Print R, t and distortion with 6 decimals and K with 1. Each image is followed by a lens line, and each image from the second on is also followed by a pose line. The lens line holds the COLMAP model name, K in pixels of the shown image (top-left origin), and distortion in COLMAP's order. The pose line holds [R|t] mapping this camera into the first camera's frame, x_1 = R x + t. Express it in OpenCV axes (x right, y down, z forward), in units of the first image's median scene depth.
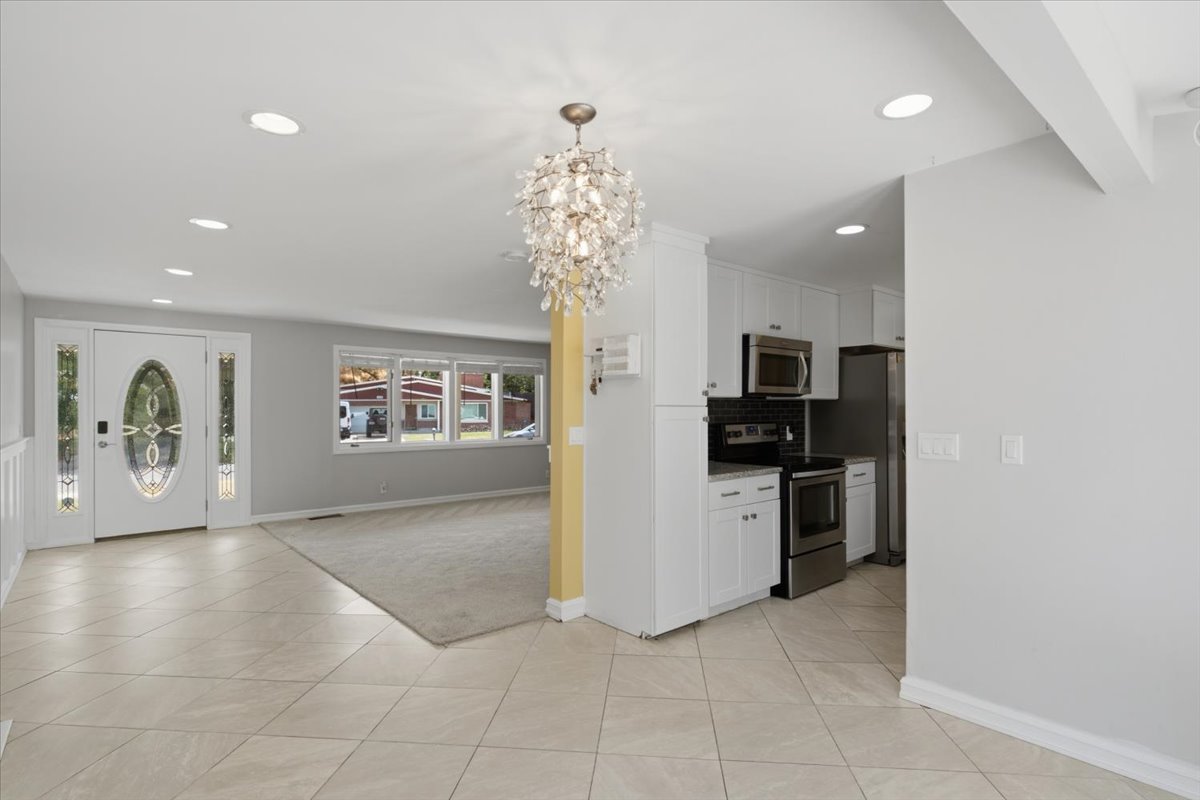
lens RADIAL K [[583.5, 0, 595.9], [0, 583.5, 403.9], [0, 0, 1]] dist [-0.001154, 0.001580]
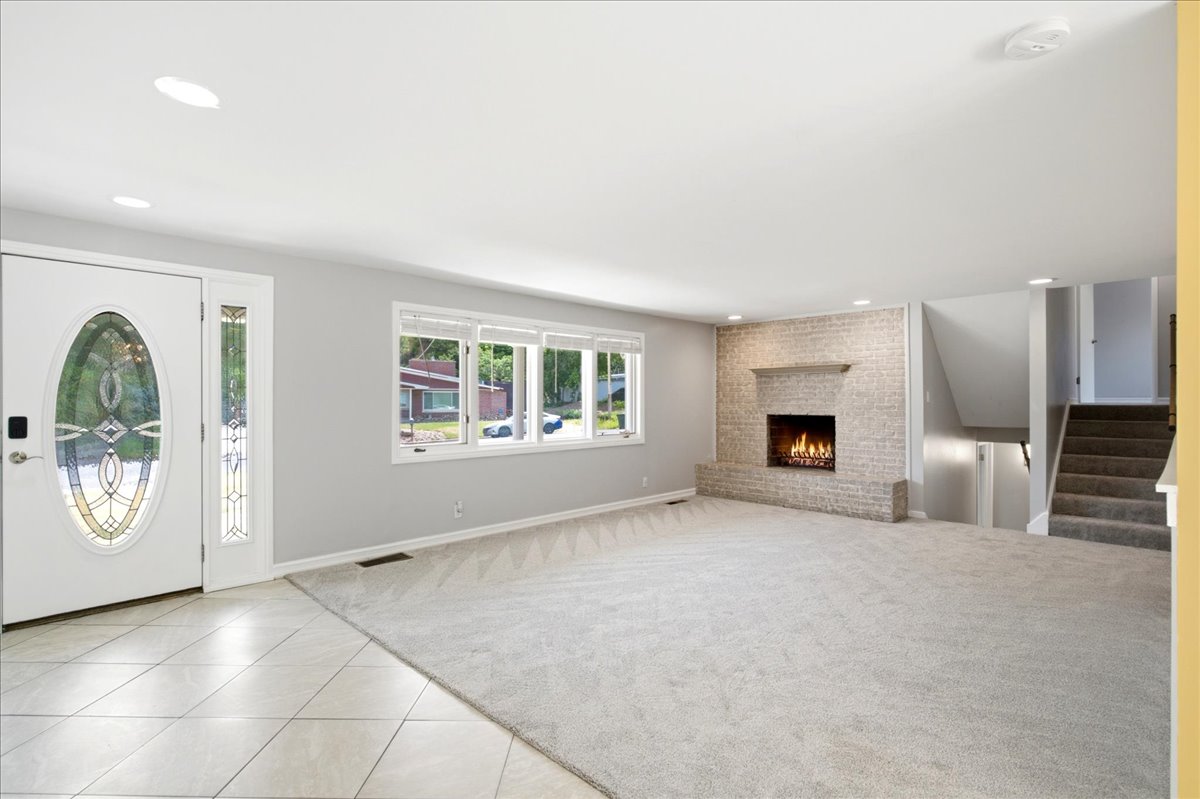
lens RADIAL K [[583.5, 0, 609.9], [0, 583.5, 397.5], [0, 0, 1]] dist [-0.001154, 0.001580]
pose [[0.996989, 0.003042, 0.077486, -0.292656], [-0.003615, 0.999967, 0.007249, 0.004528], [-0.077462, -0.007507, 0.996967, 0.361334]]
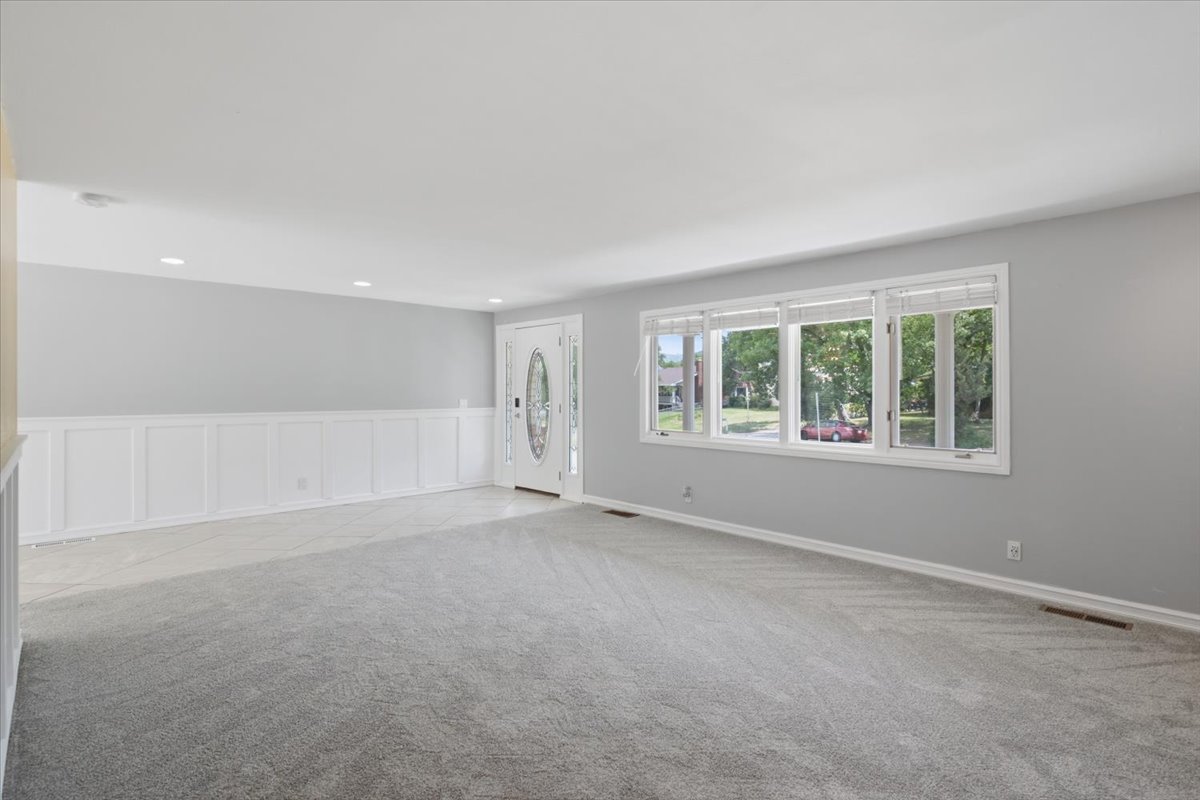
lens RADIAL K [[583.5, 0, 595.3], [0, 583.5, 391.9], [0, 0, 1]] dist [-0.001154, 0.001580]
pose [[0.026781, 0.003518, -0.999635, 0.445537], [0.009945, 0.999943, 0.003786, 0.011495], [0.999592, -0.010043, 0.026744, 1.057436]]
